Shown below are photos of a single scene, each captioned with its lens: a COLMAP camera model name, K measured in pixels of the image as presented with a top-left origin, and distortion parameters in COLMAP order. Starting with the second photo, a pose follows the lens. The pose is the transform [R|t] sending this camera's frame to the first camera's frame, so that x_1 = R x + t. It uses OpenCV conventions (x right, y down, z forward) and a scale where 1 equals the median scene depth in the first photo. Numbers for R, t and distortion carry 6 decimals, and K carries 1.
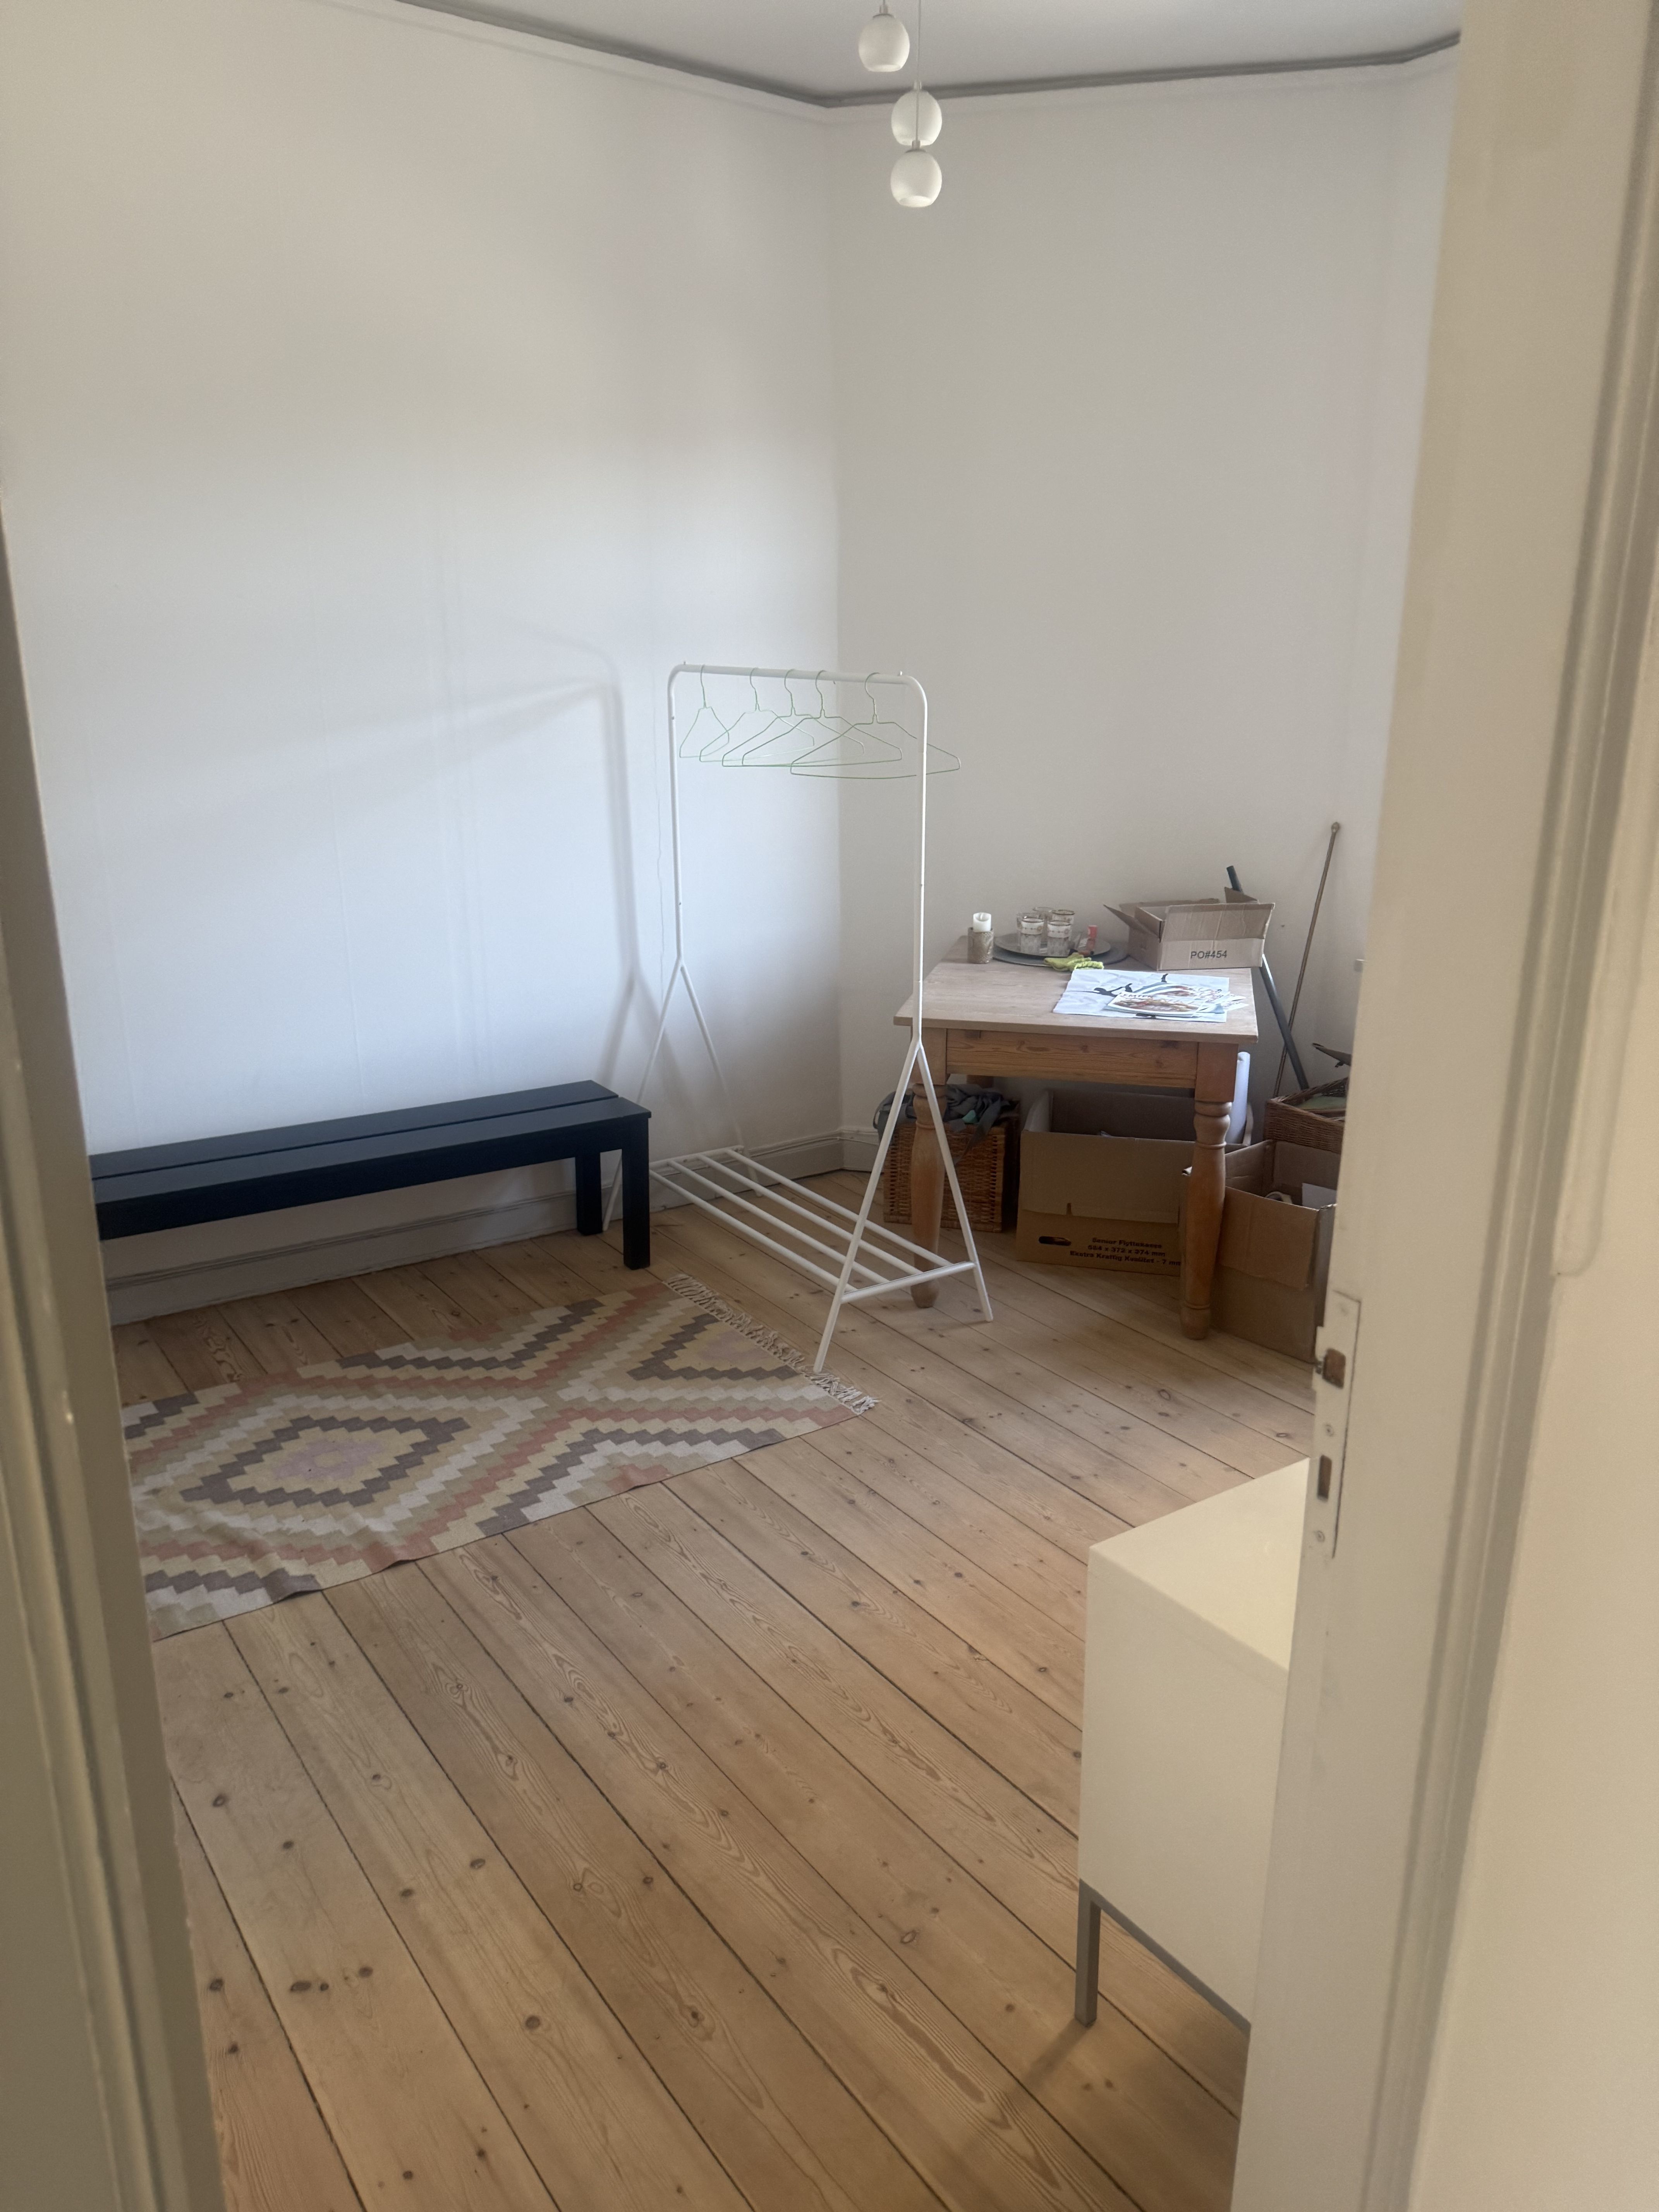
lens RADIAL K [[1581.4, 0, 828.5], [0, 1581.4, 1105.1], [0, 0, 1]] dist [-0.005335, -0.003496]
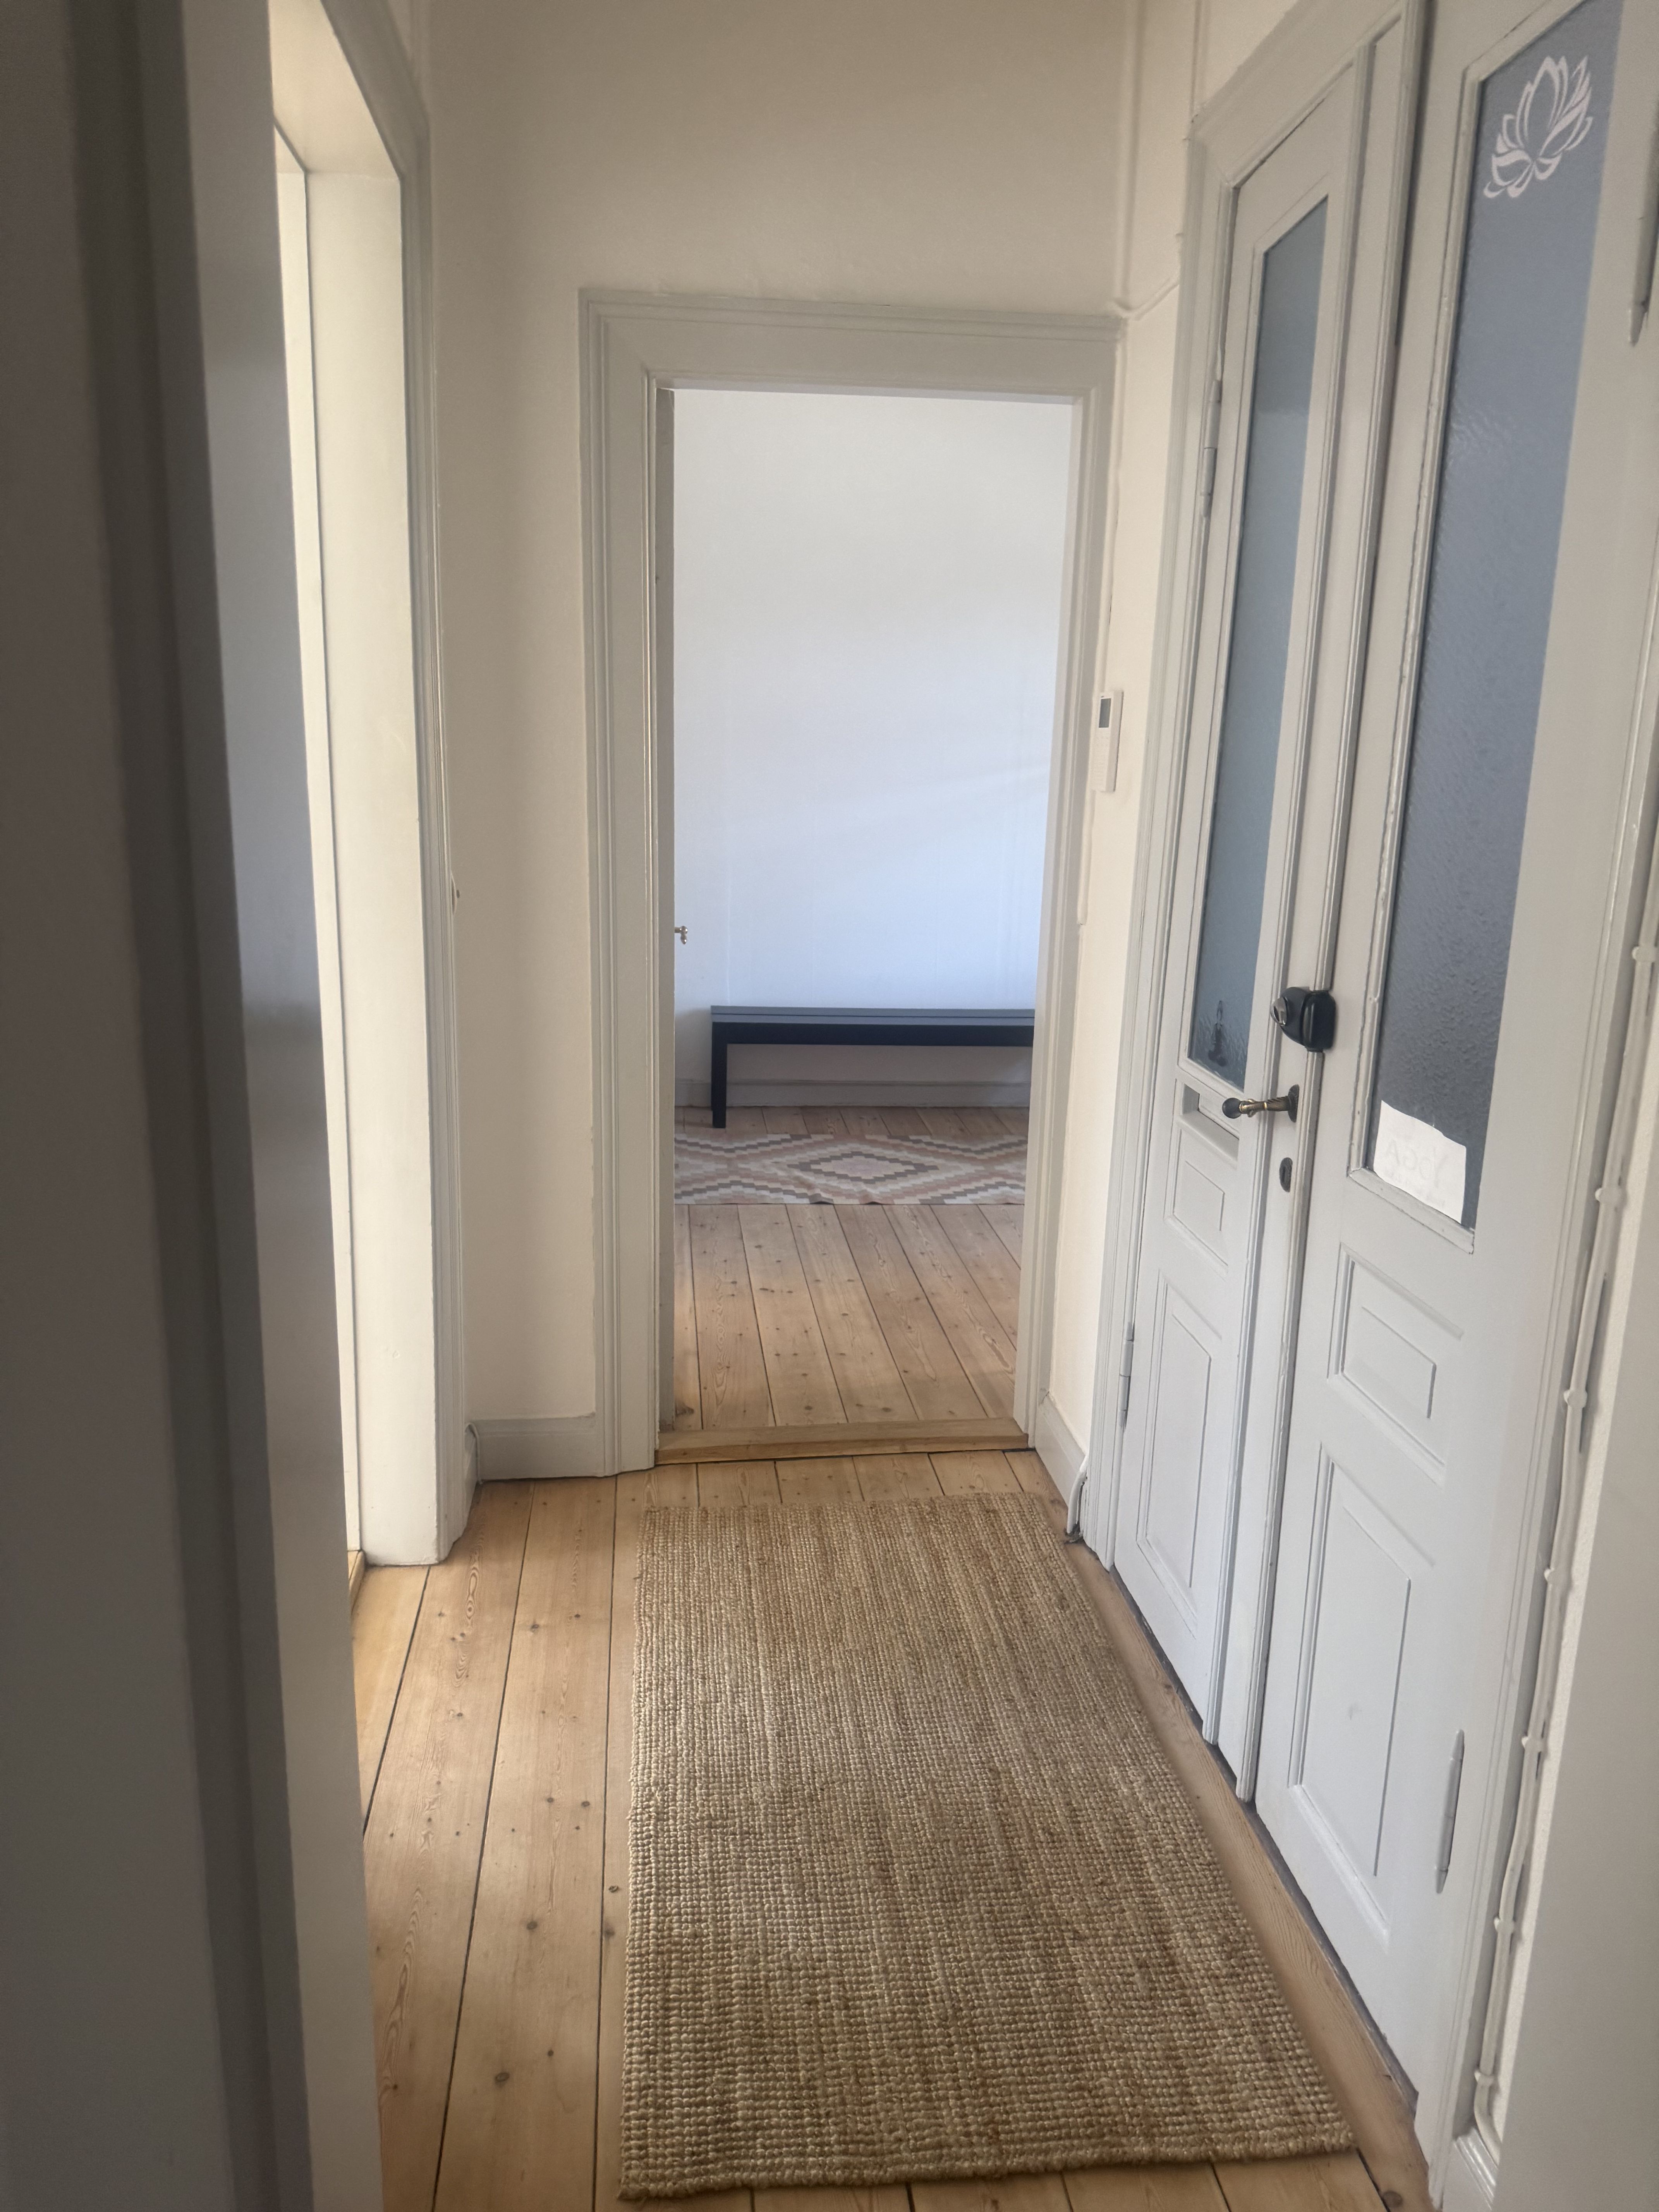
lens RADIAL K [[1581.4, 0, 833.3], [0, 1581.4, 1105.5], [0, 0, 1]] dist [-0.005335, -0.003496]
pose [[0.873314, 0.130946, -0.469230, 0.558433], [-0.164758, 0.985830, -0.031530, 0.233074], [0.458452, 0.104845, 0.882513, -0.719099]]
